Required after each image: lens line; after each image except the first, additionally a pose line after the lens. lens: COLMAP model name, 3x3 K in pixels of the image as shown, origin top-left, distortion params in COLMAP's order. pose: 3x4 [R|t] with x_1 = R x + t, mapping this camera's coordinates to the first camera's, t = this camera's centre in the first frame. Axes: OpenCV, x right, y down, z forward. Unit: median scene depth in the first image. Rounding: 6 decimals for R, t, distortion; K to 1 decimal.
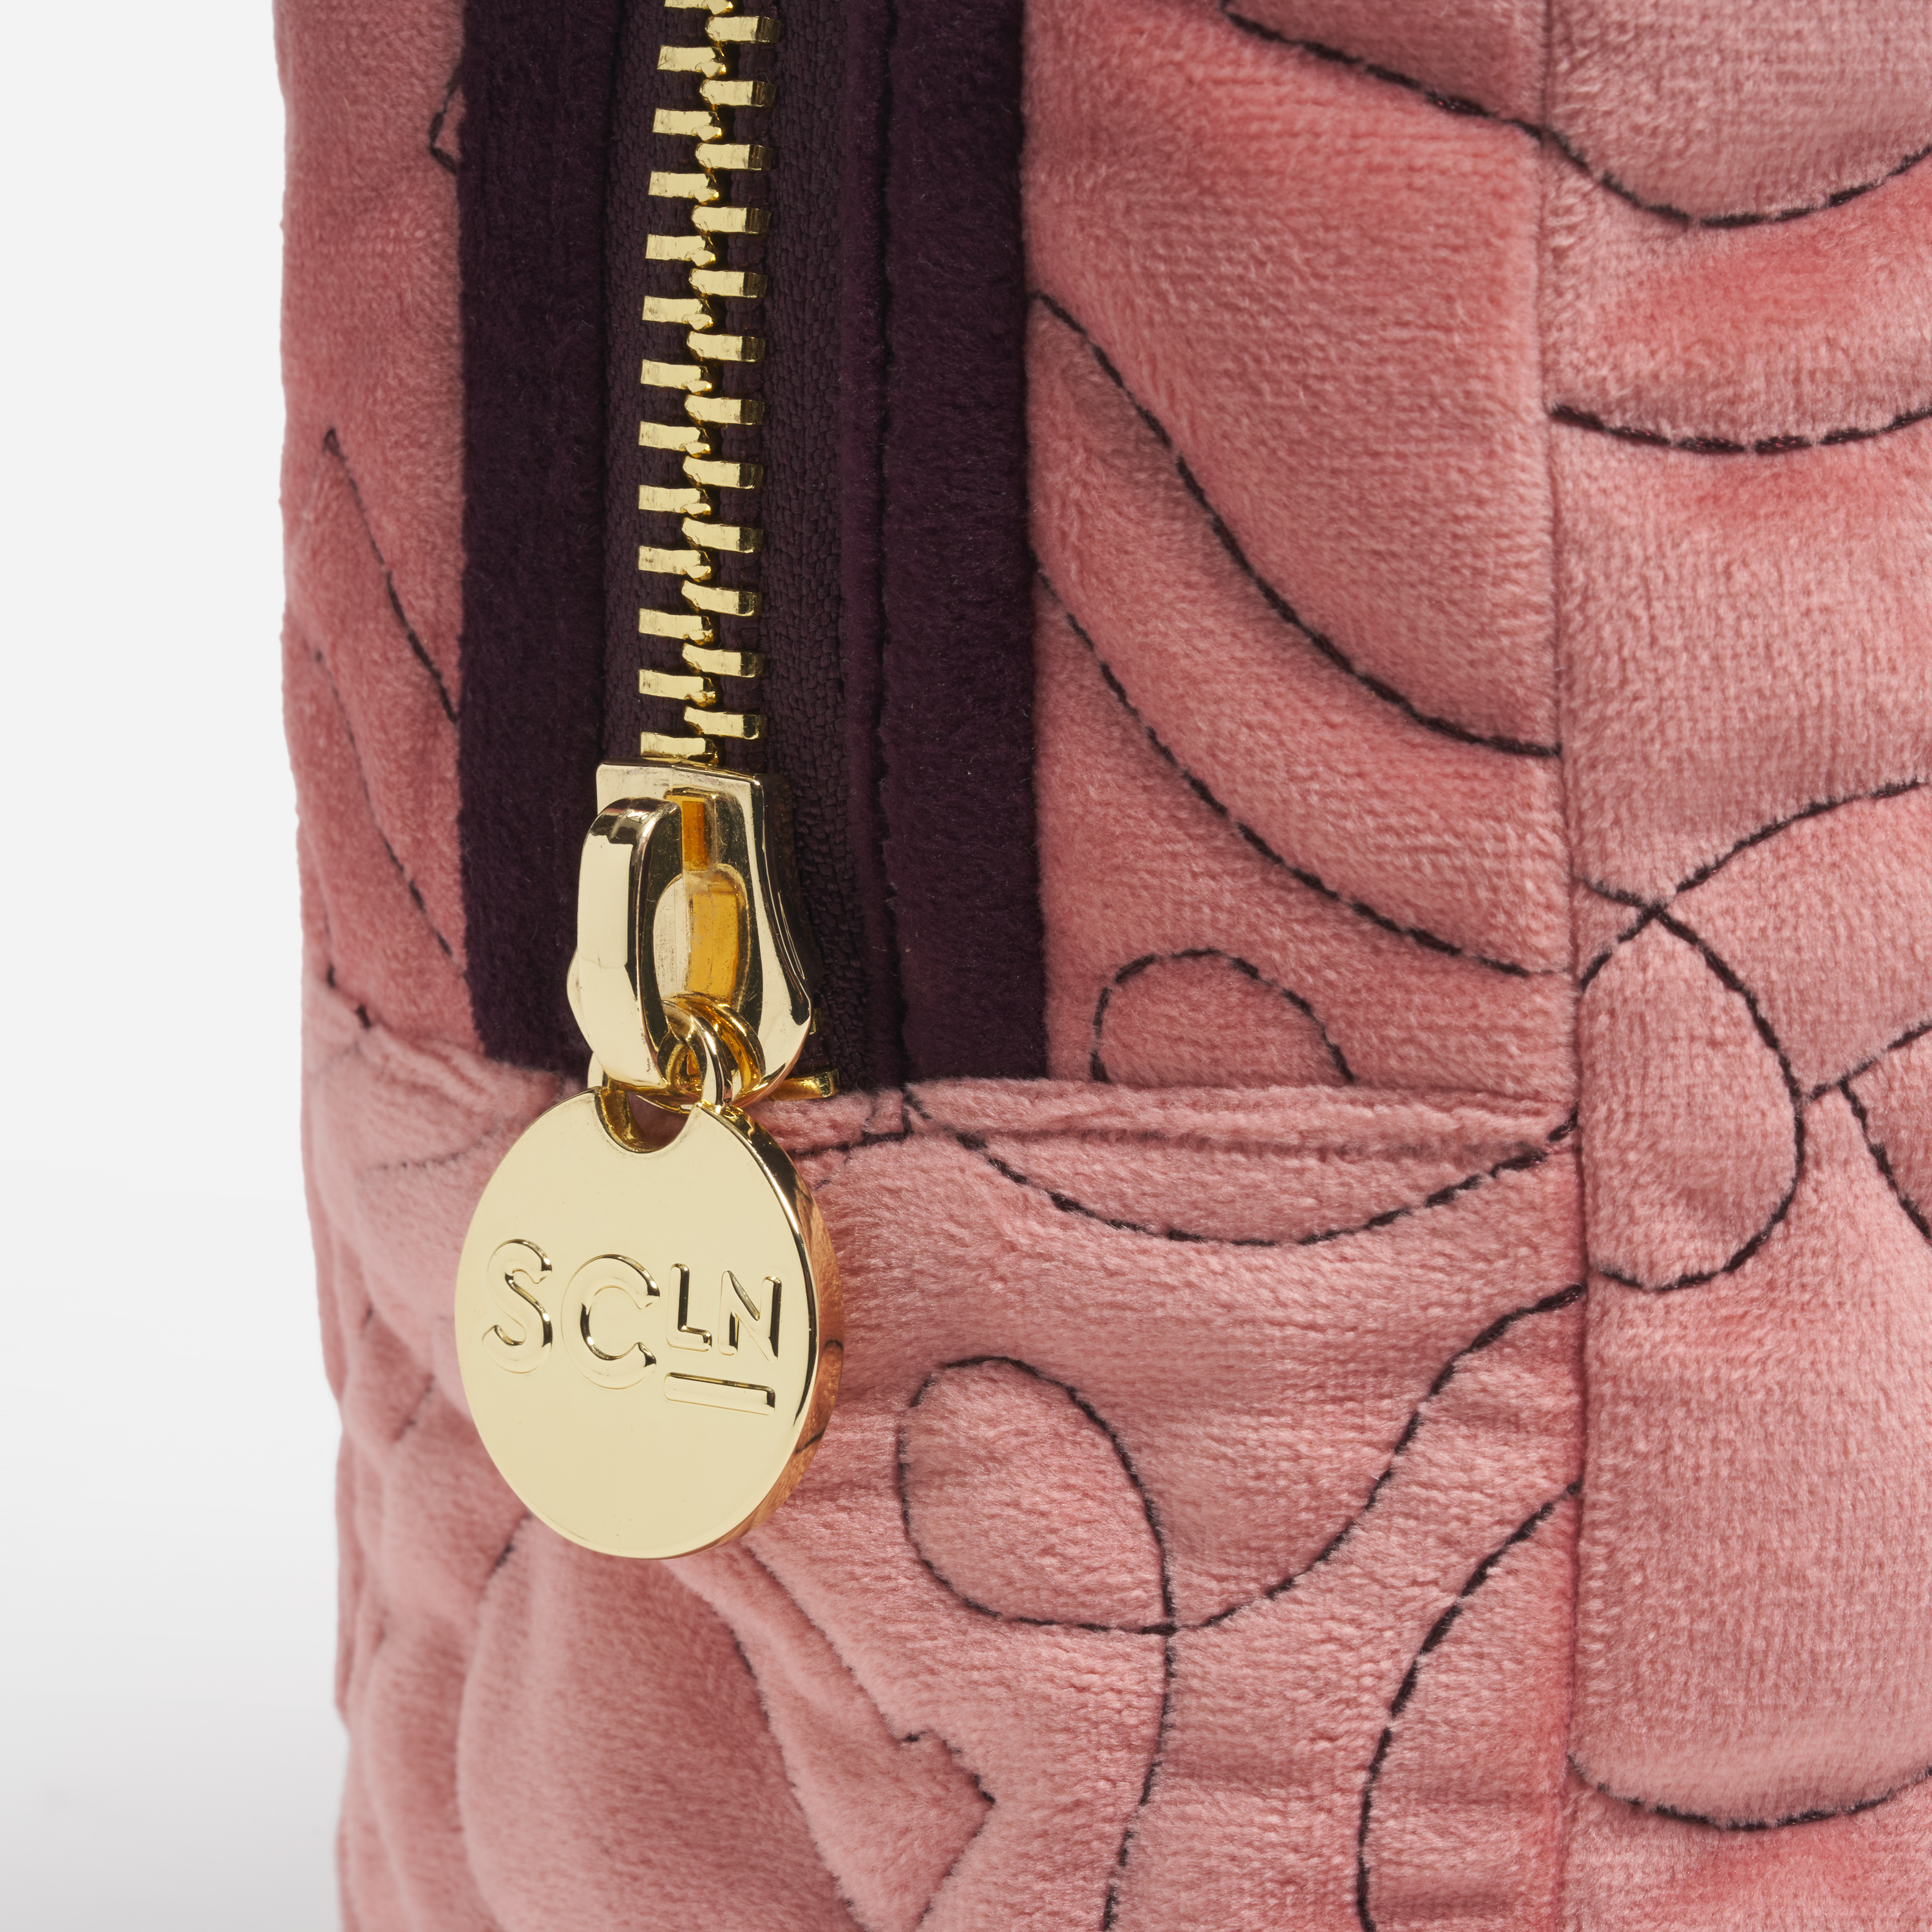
lens RADIAL K [[10925.9, 0, 966.0], [0, 10925.9, 966.0], [0, 0, 1]] dist [-0.740628, 33.972008]
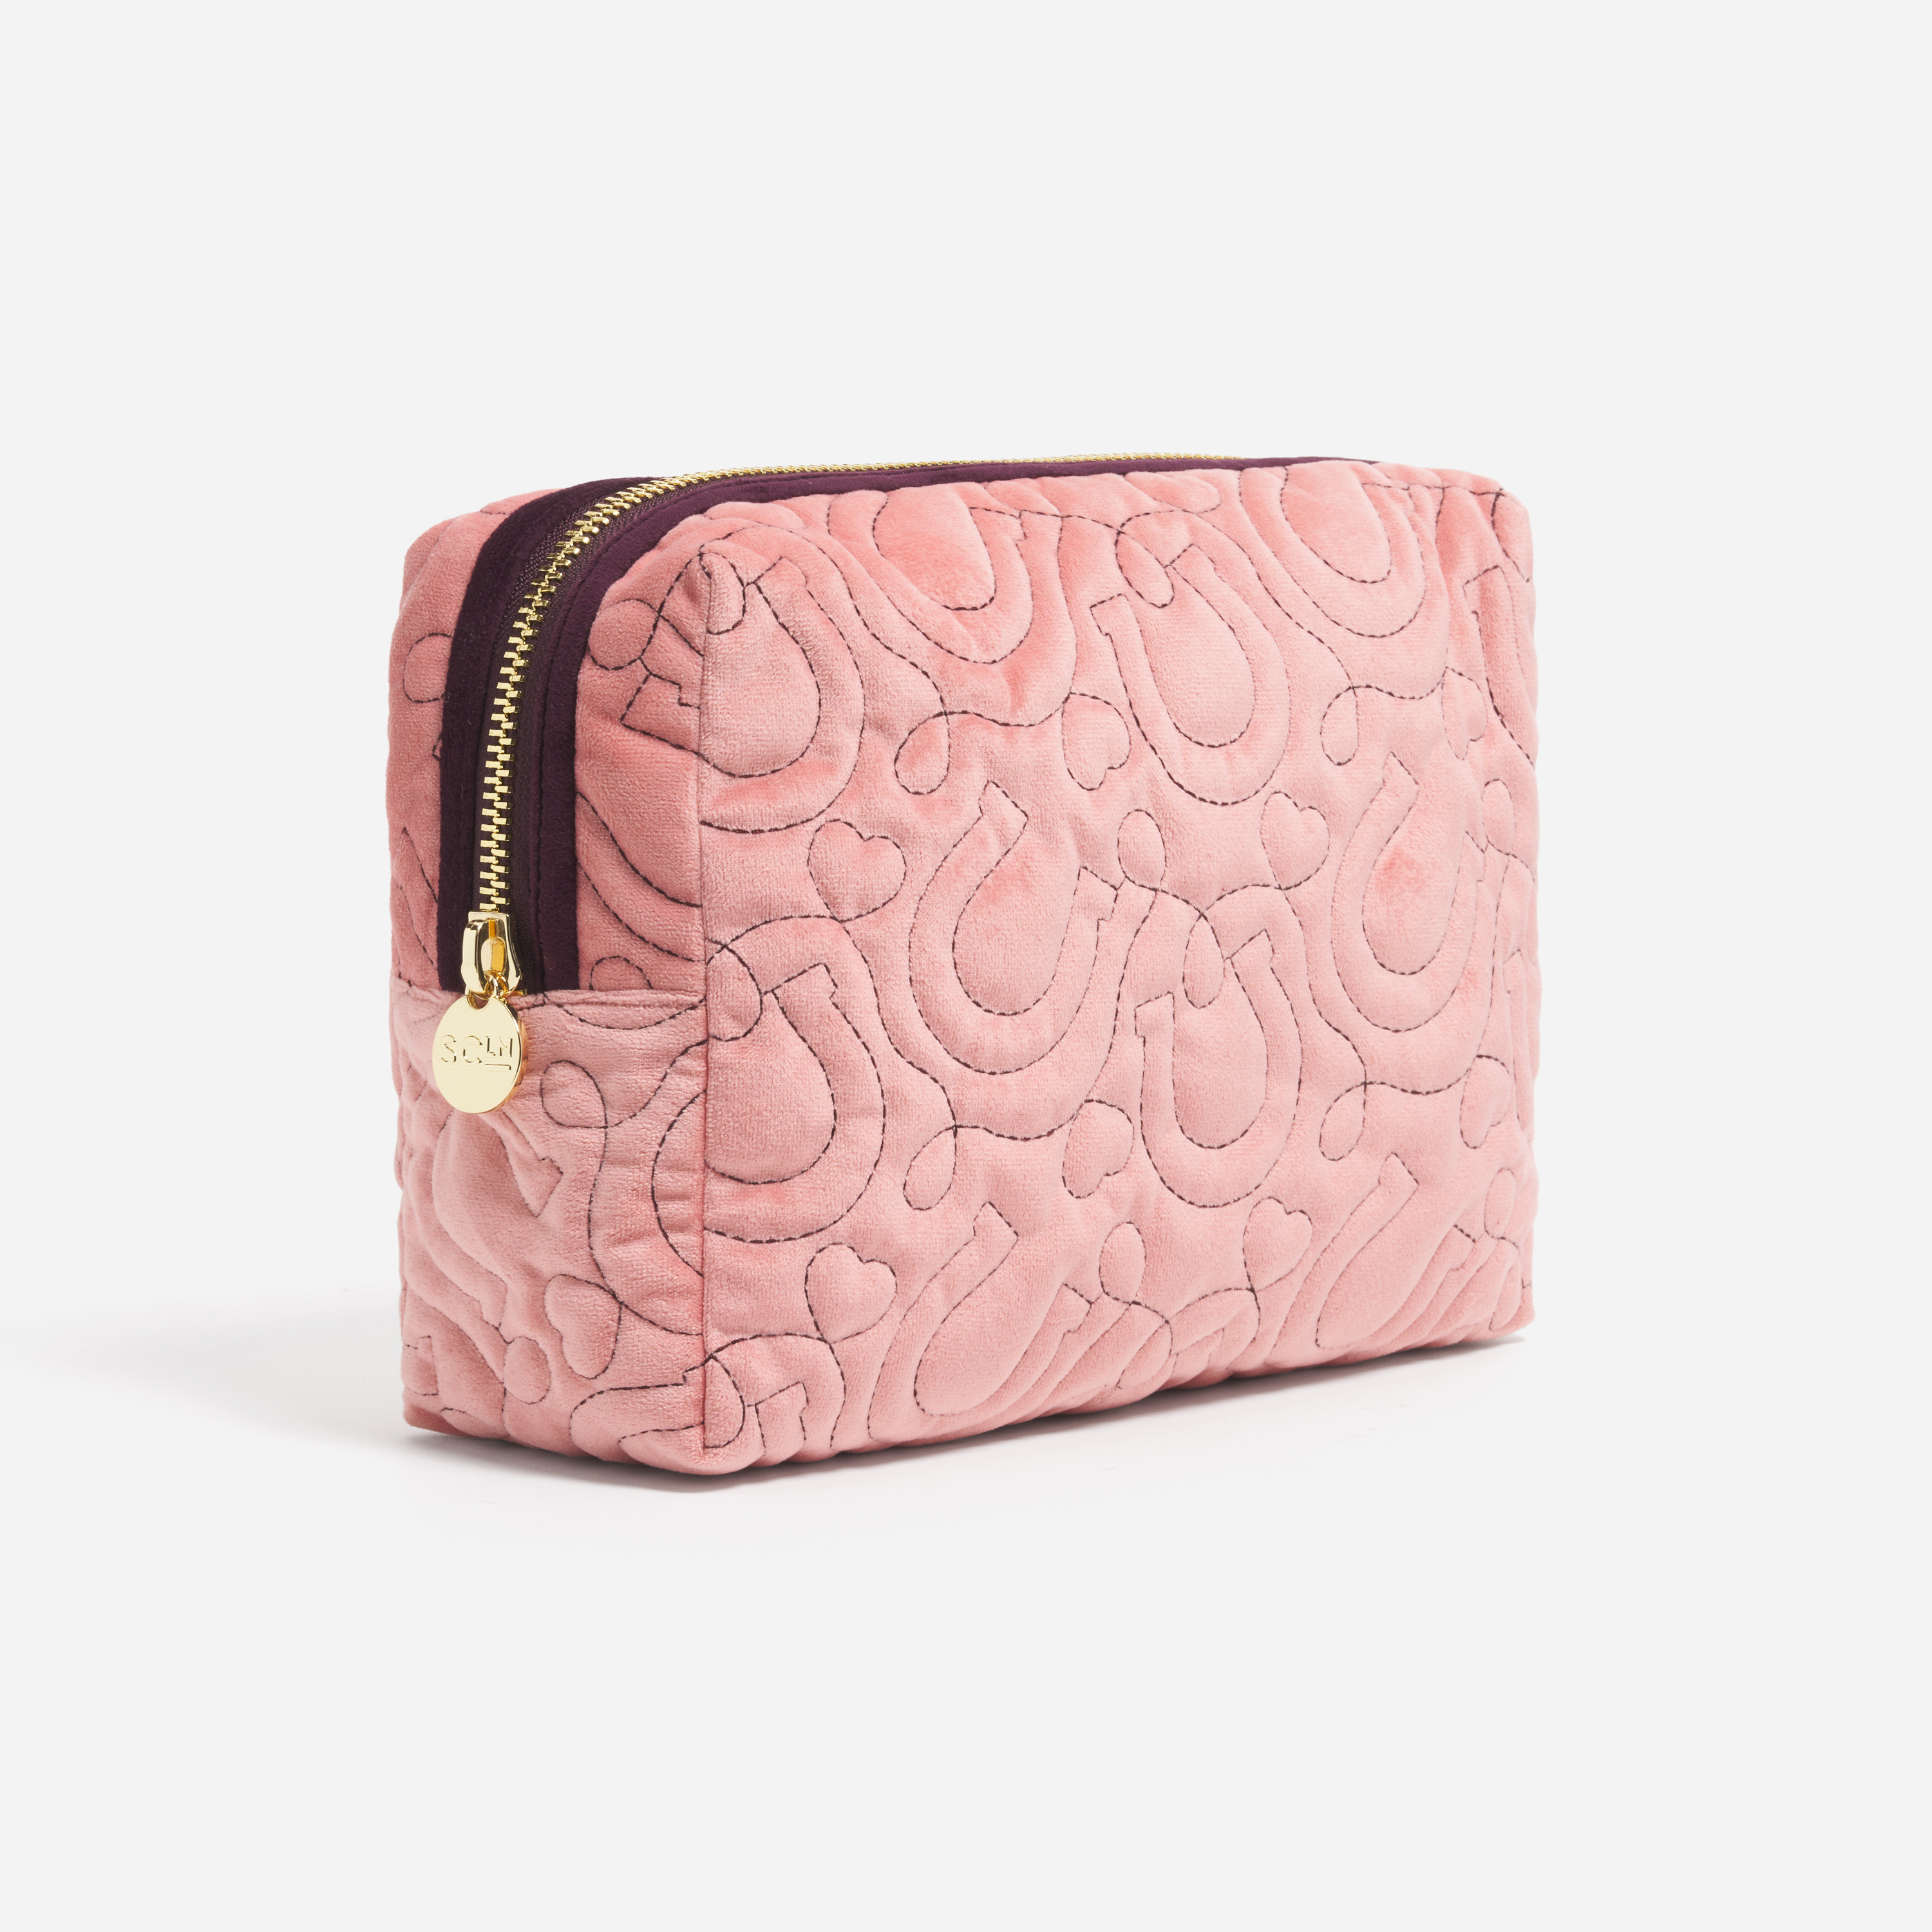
lens RADIAL K [[10925.9, 0, 966.0], [0, 10925.9, 966.0], [0, 0, 1]] dist [-0.740628, 33.972008]
pose [[0.999766, 0.016844, -0.013563, 0.203798], [-0.017627, 0.998049, -0.059888, 0.239233], [0.012528, 0.060113, 0.998113, -2.991918]]
